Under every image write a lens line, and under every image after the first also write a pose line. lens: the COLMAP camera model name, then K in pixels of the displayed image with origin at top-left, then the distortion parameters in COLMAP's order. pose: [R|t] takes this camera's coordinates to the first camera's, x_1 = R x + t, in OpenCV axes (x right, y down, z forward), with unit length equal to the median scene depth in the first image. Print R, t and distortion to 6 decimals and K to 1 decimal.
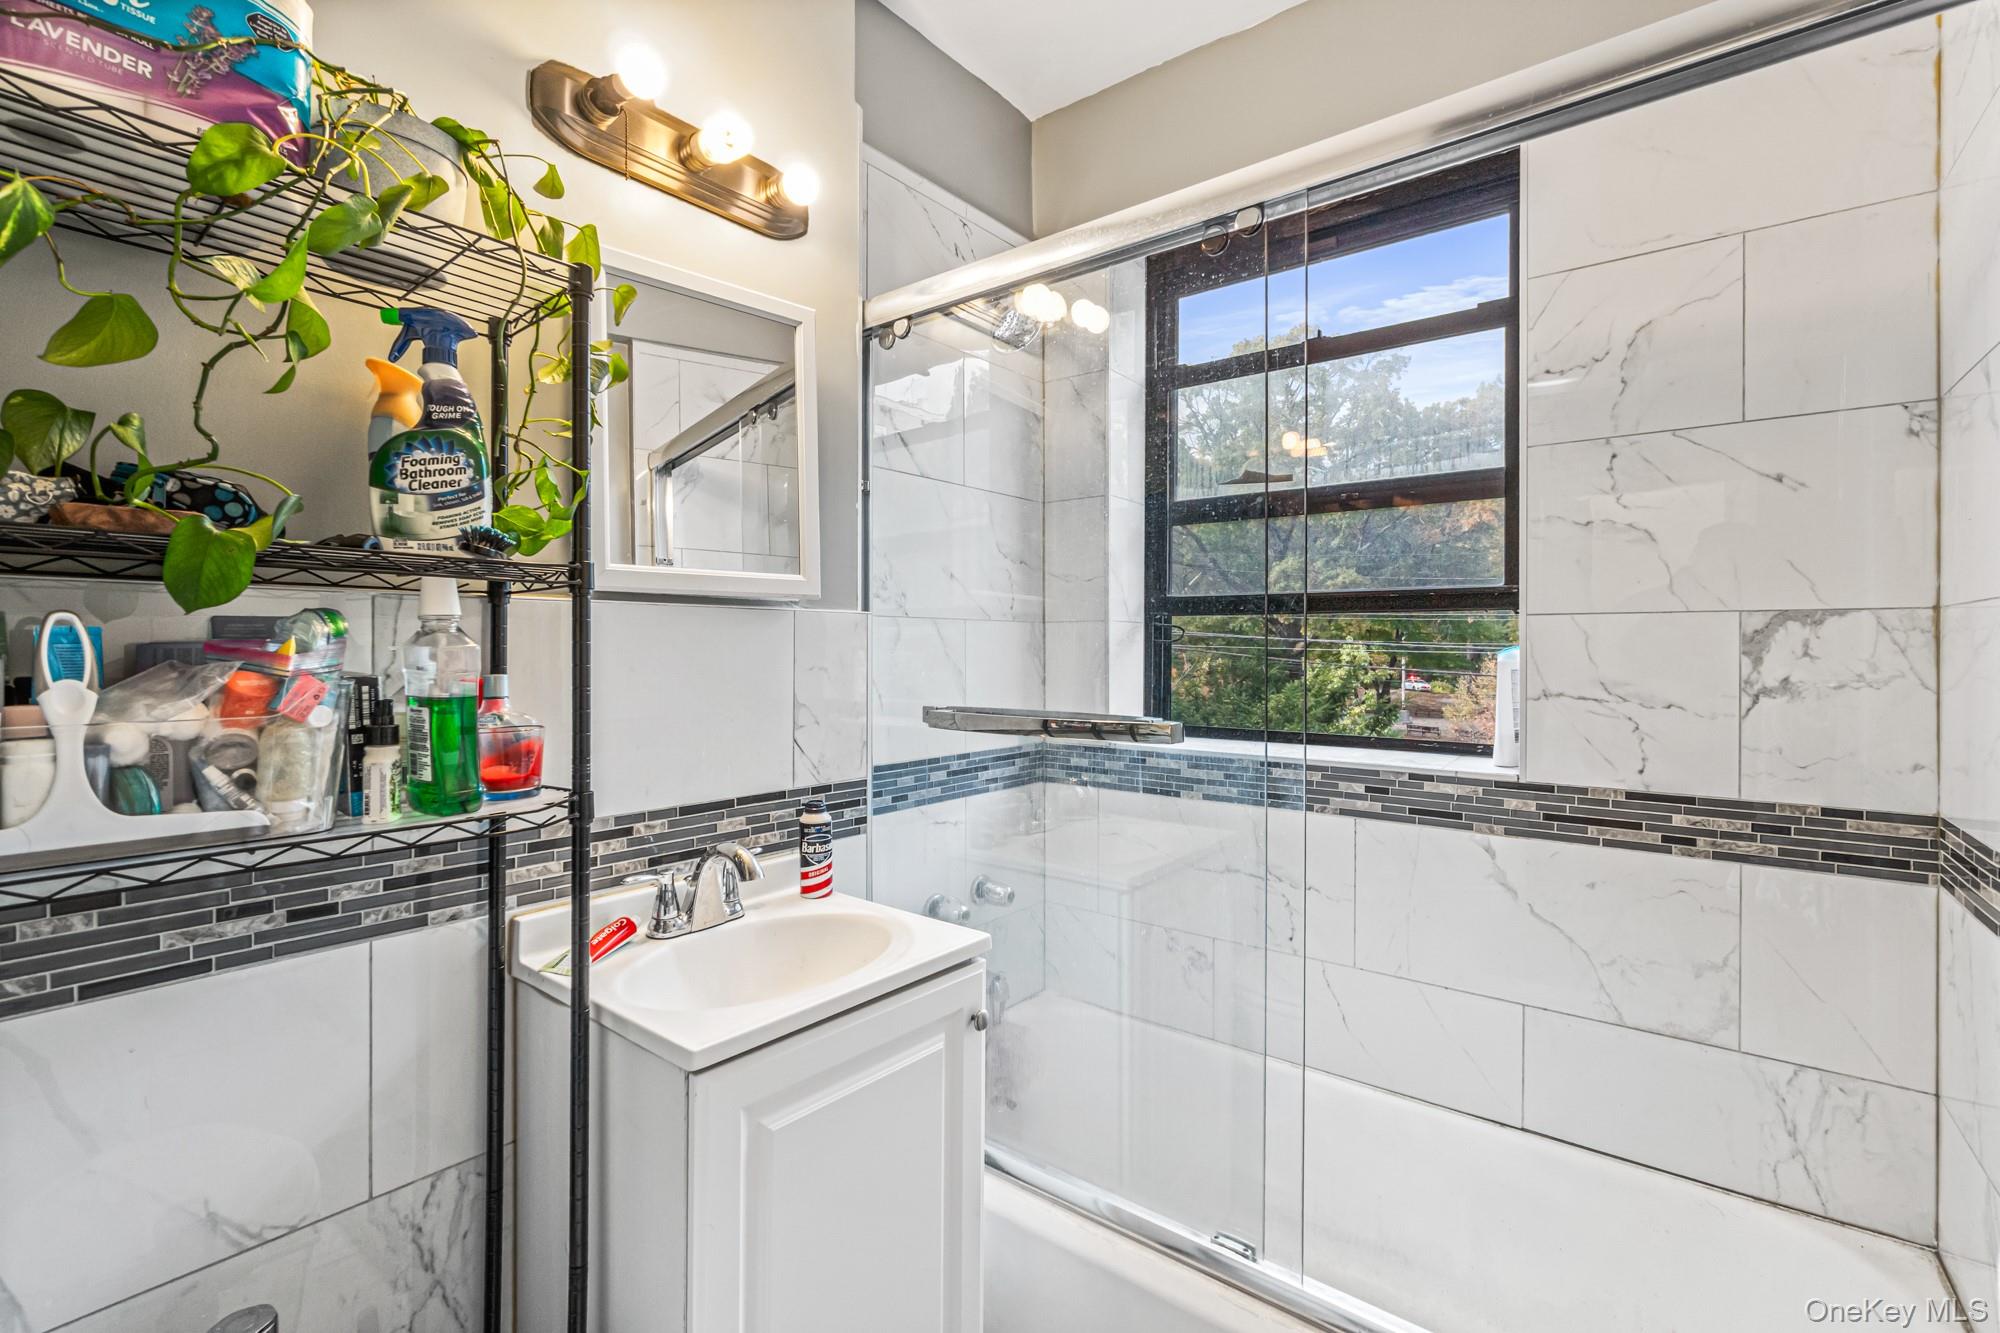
lens RADIAL K [[878.0, 0, 1007.7], [0, 878.0, 644.8], [0, 0, 1]] dist [-0.003692, 0.002299]
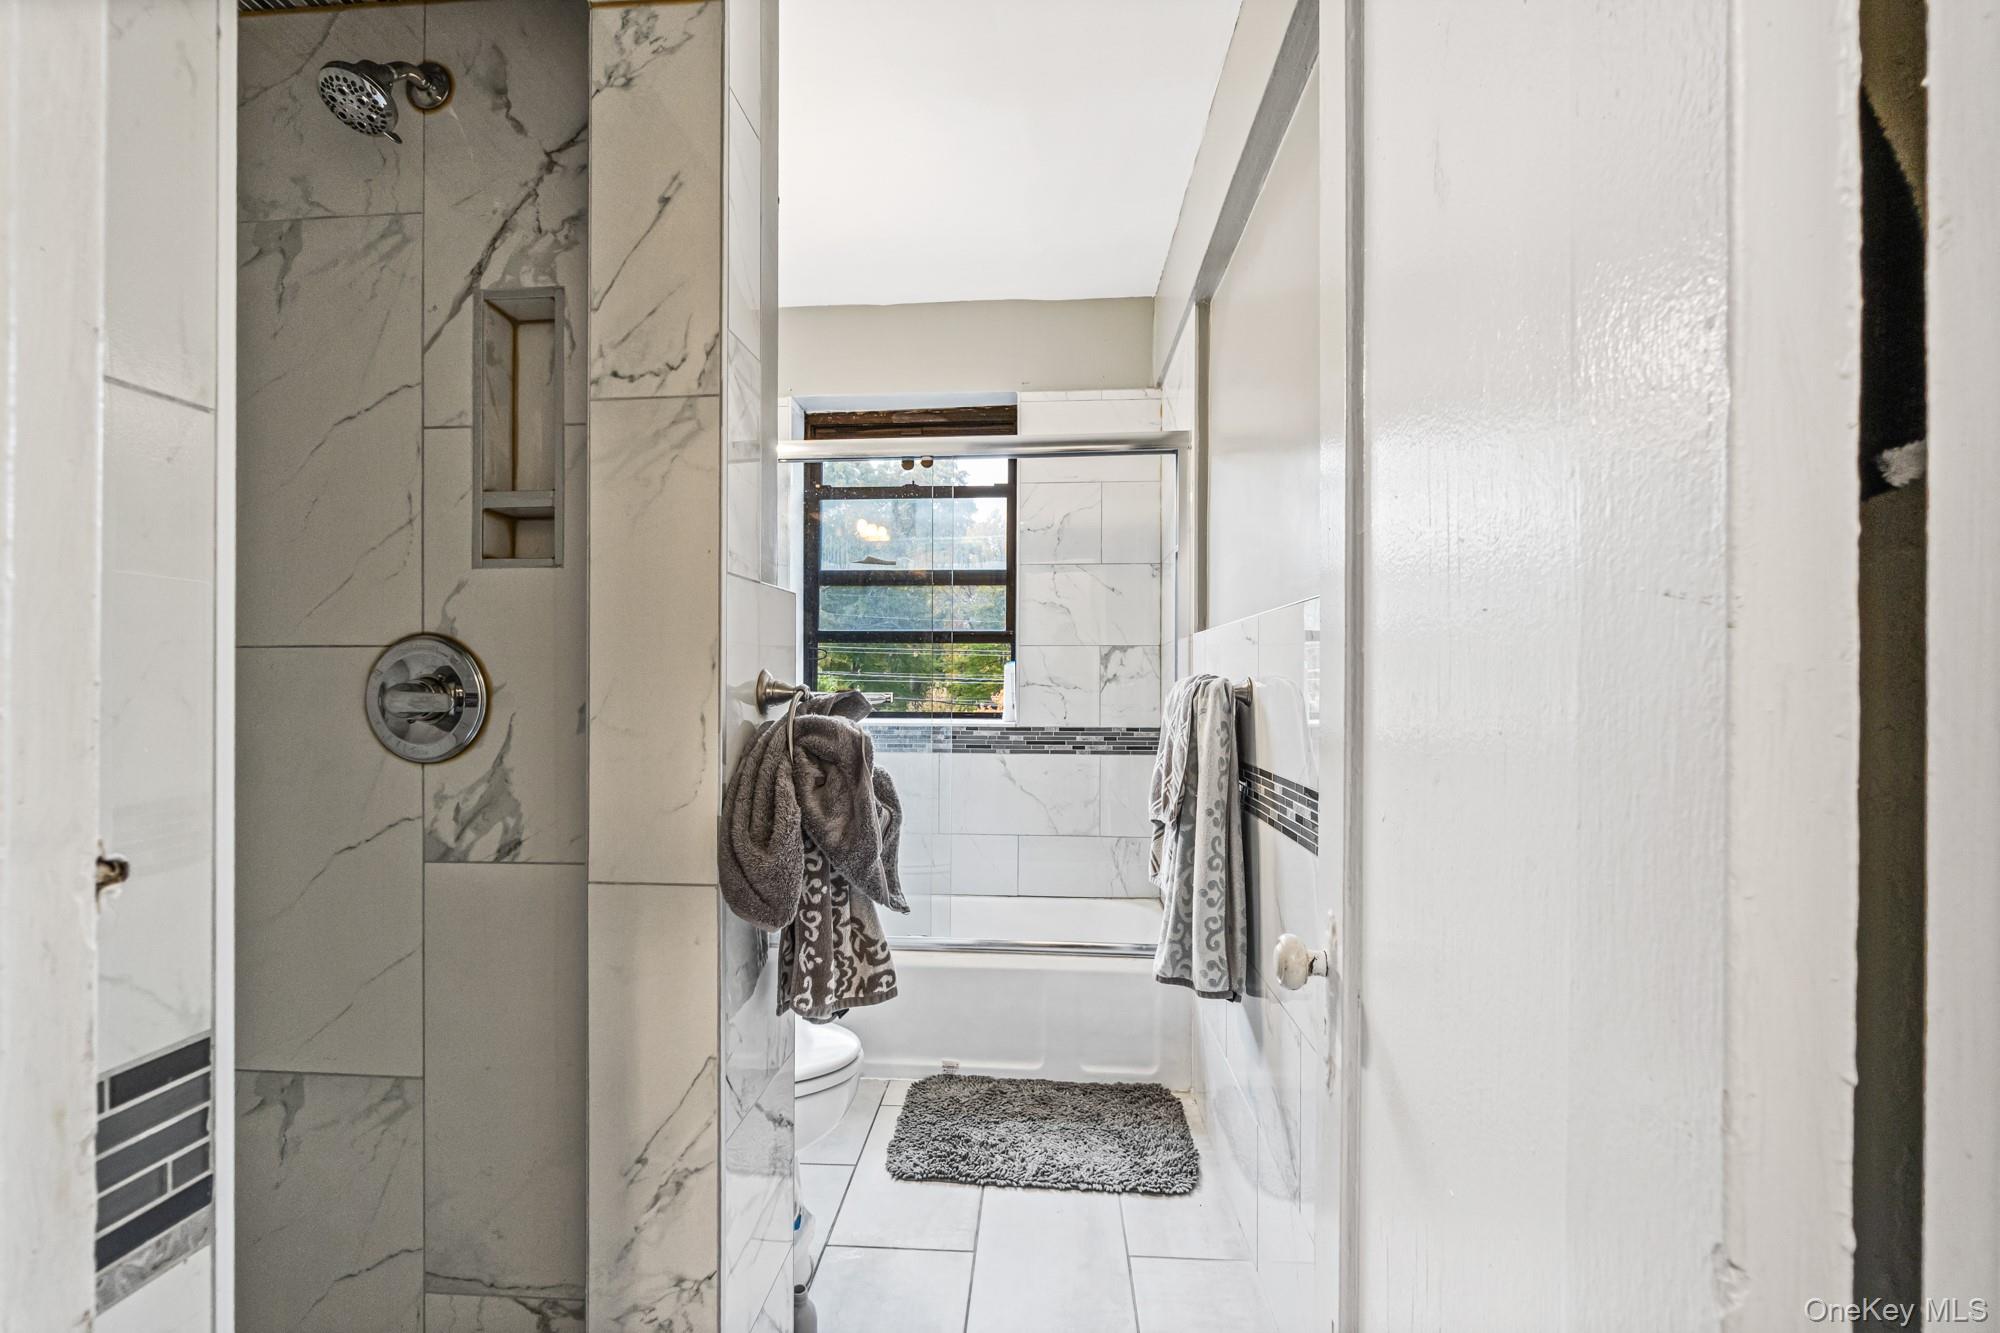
lens RADIAL K [[878.0, 0, 993.7], [0, 878.0, 675.2], [0, 0, 1]] dist [-0.003692, 0.002299]
pose [[0.832663, 0.001922, 0.553776, -0.563121], [-0.000662, 0.999997, -0.002474, 0.038078], [-0.553779, 0.001694, 0.832662, -0.639434]]
